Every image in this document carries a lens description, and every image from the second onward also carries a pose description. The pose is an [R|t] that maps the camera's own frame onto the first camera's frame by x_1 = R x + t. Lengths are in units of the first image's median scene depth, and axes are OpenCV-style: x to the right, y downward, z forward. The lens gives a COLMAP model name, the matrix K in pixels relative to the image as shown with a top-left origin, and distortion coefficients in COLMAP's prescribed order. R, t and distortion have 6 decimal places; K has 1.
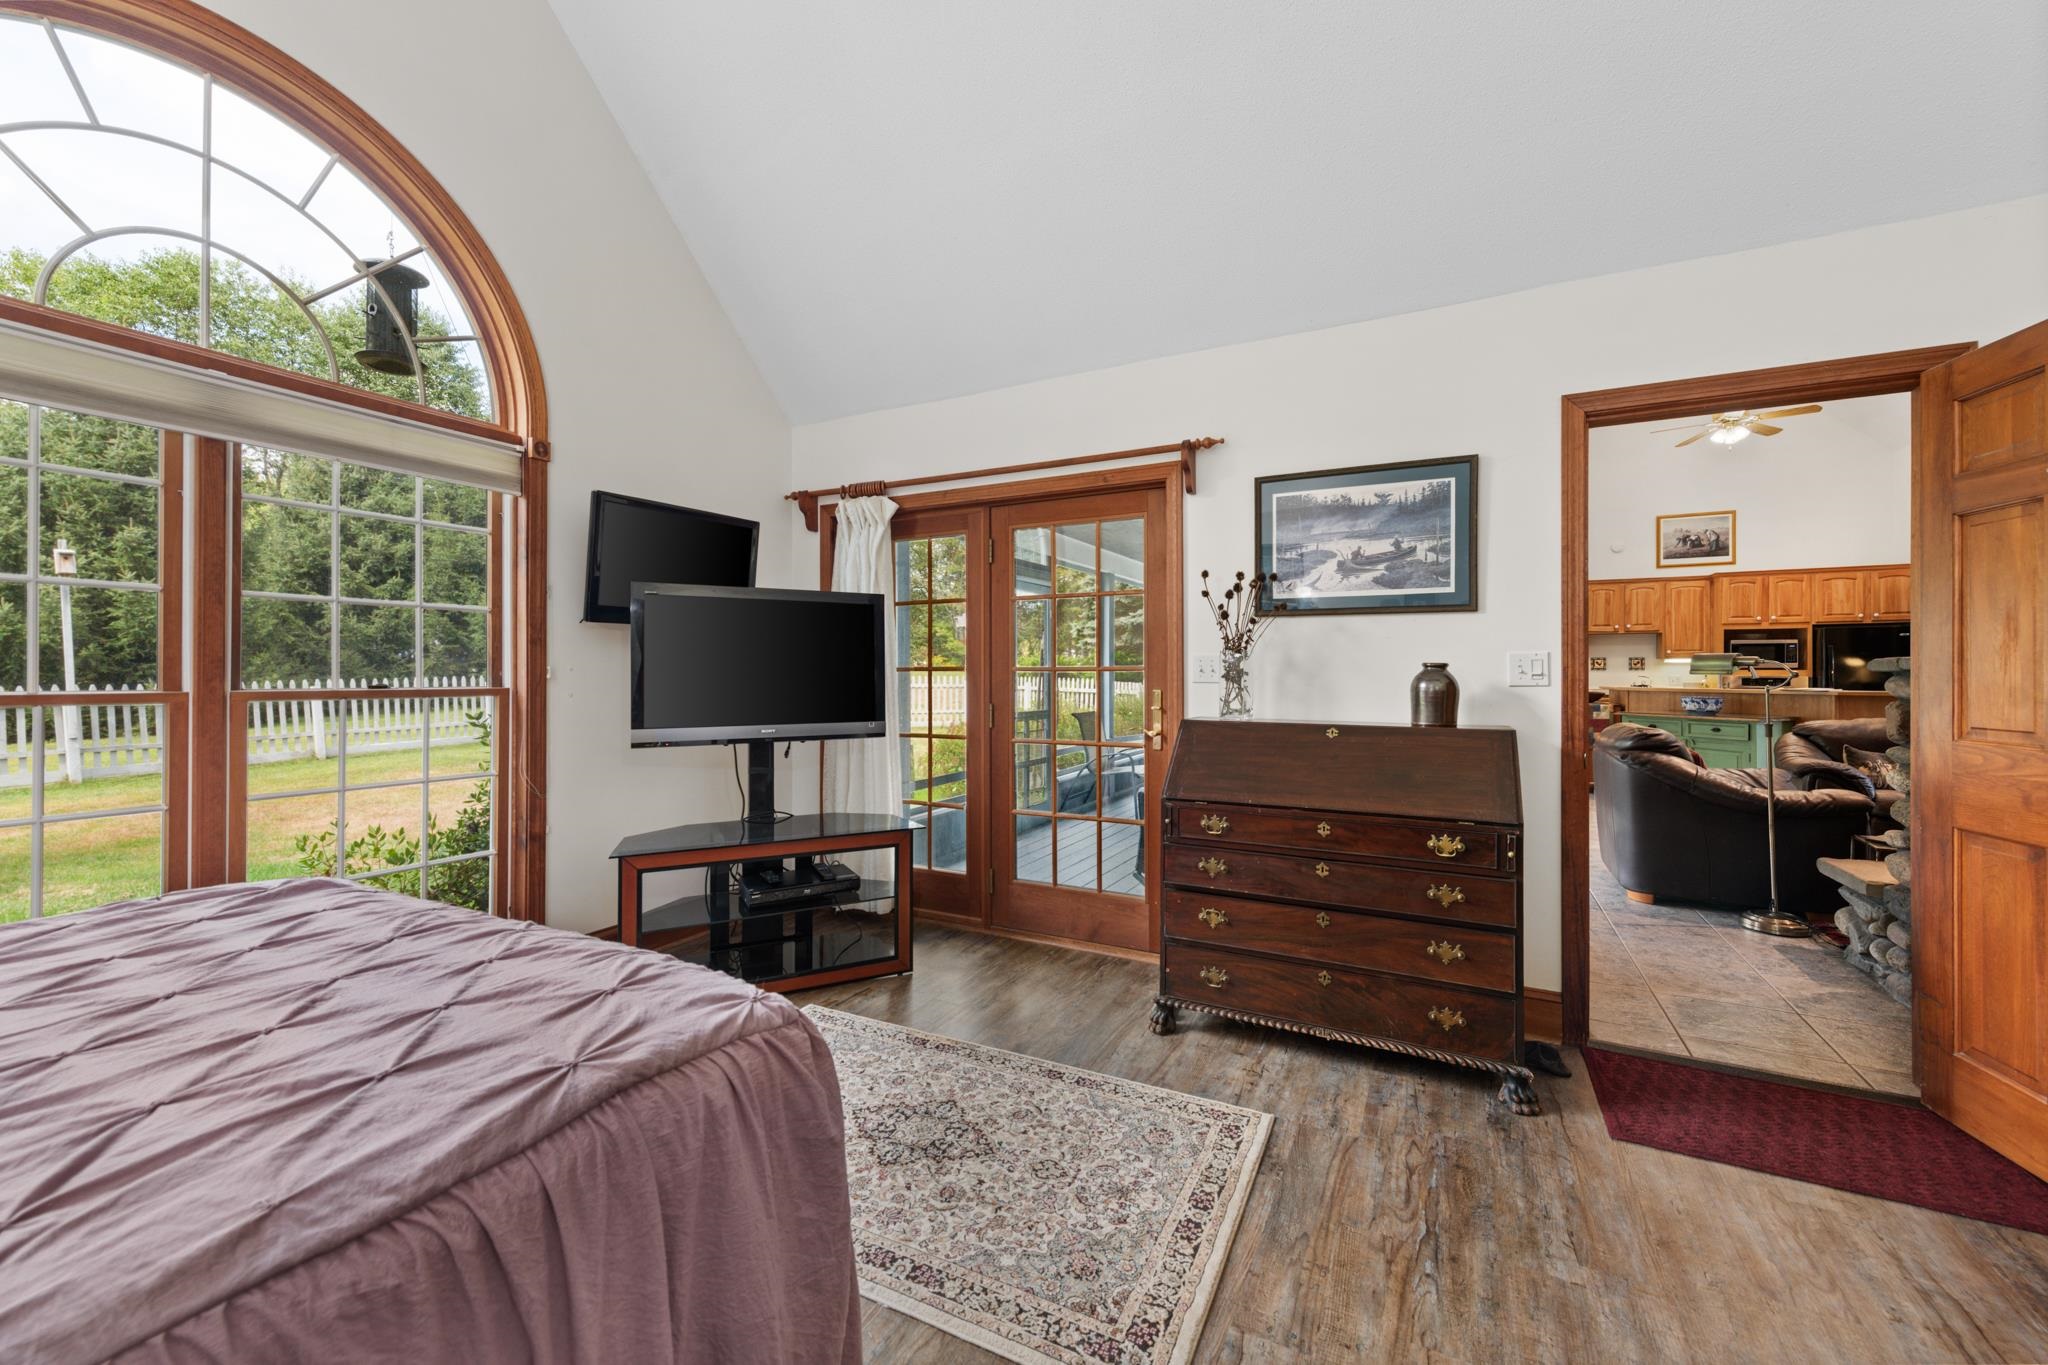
lens RADIAL K [[808.6, 0, 1024.7], [0, 808.6, 671.1], [0, 0, 1]] dist [0.011578, -0.002778]
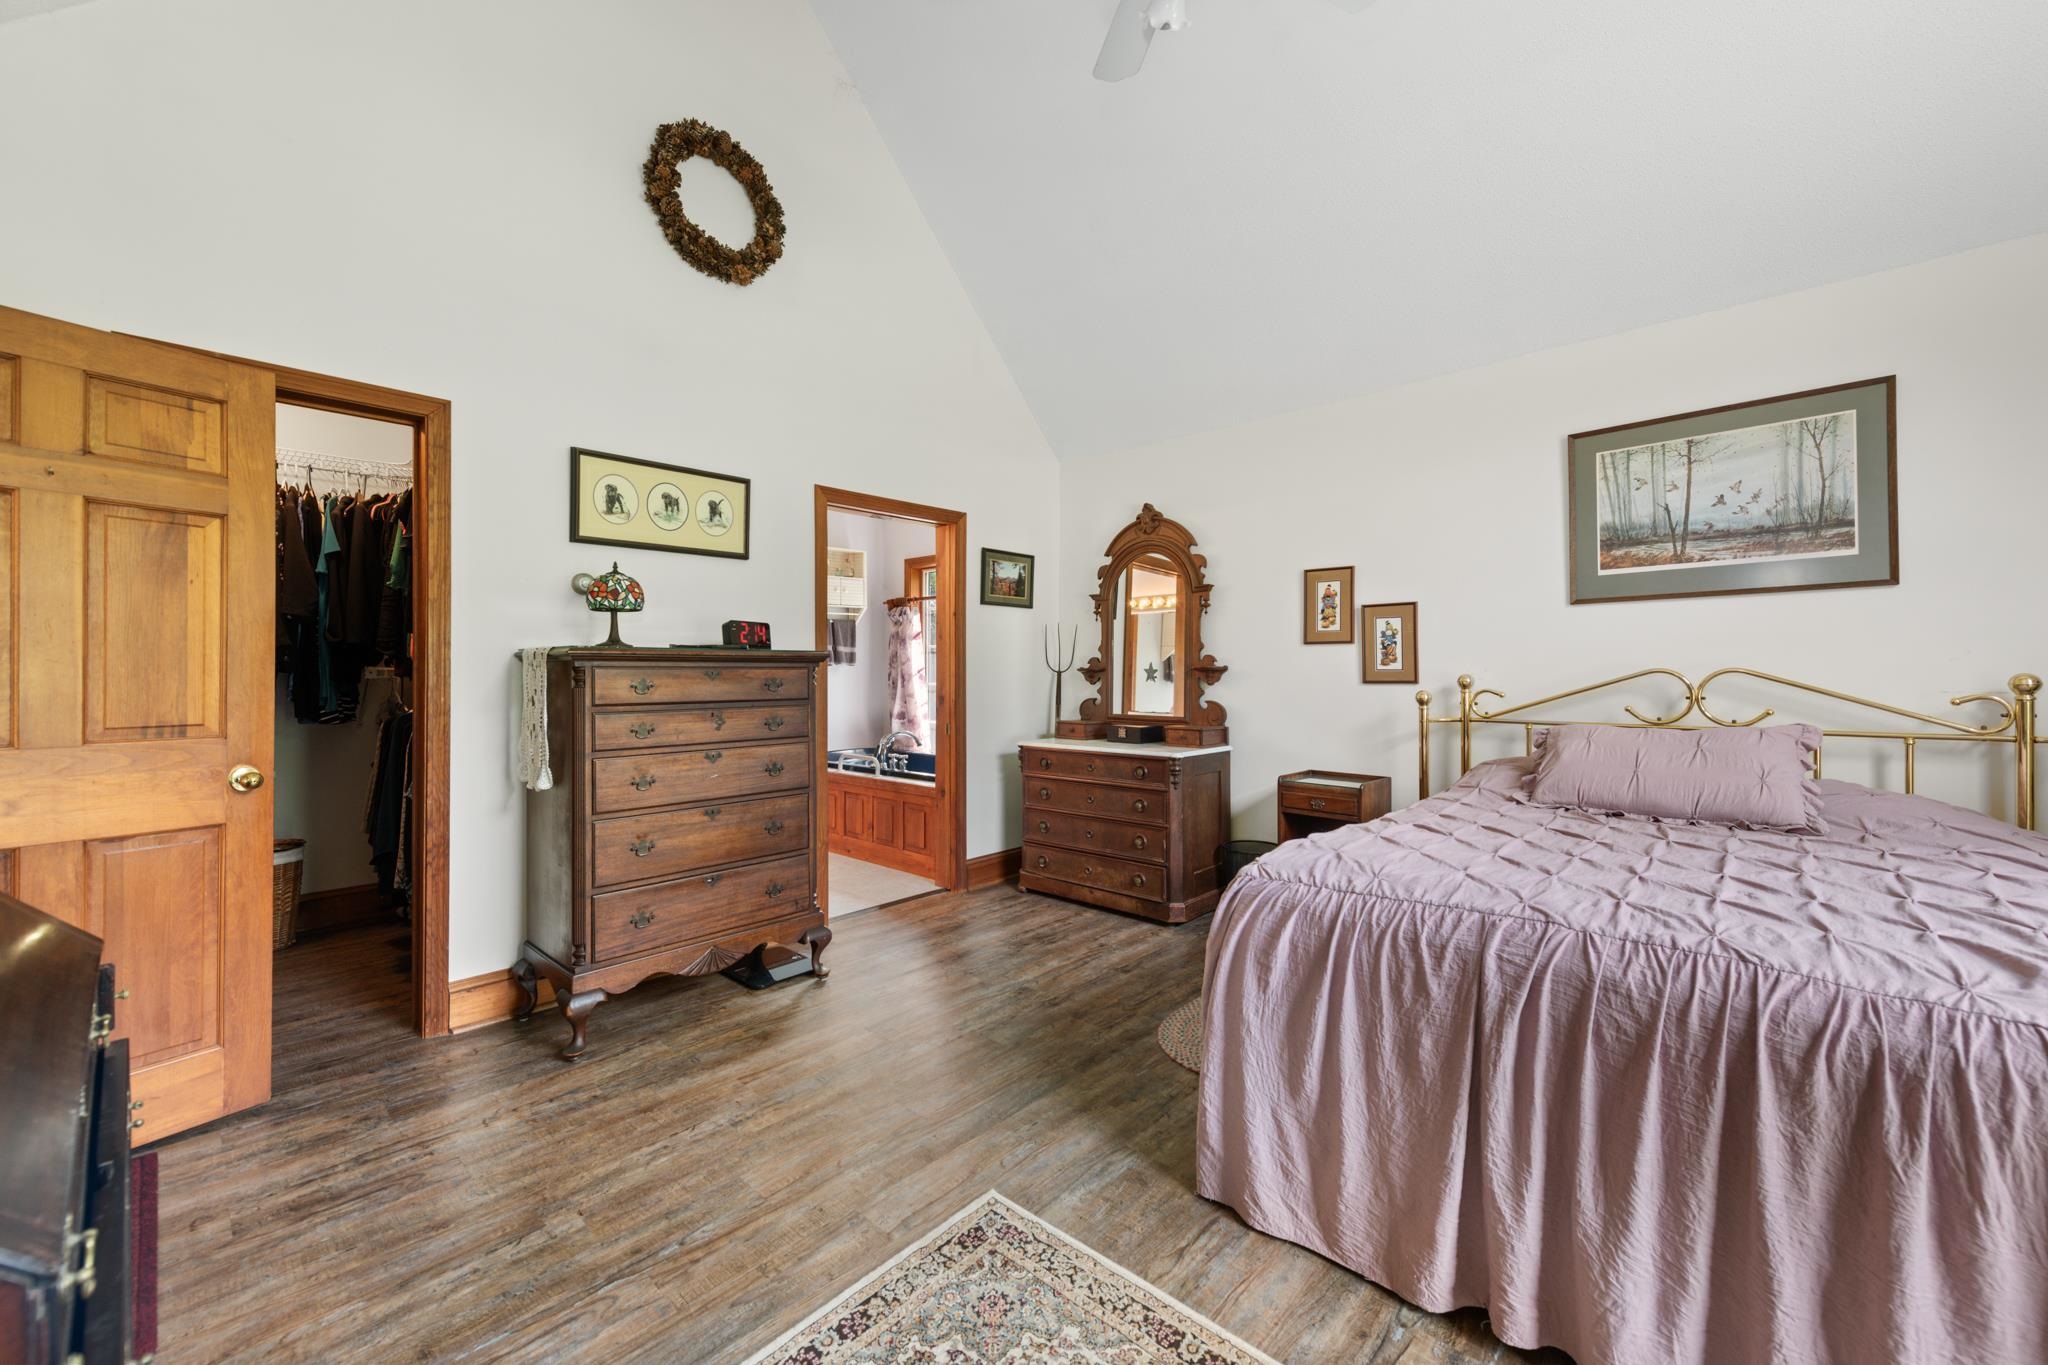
lens RADIAL K [[808.6, 0, 1033.2], [0, 808.6, 678.9], [0, 0, 1]] dist [0.011578, -0.002778]
pose [[-0.969023, -0.003776, 0.246941, -0.211127], [-0.004281, 0.999990, -0.001507, 0.012640], [-0.246933, -0.002518, -0.969029, 2.001099]]
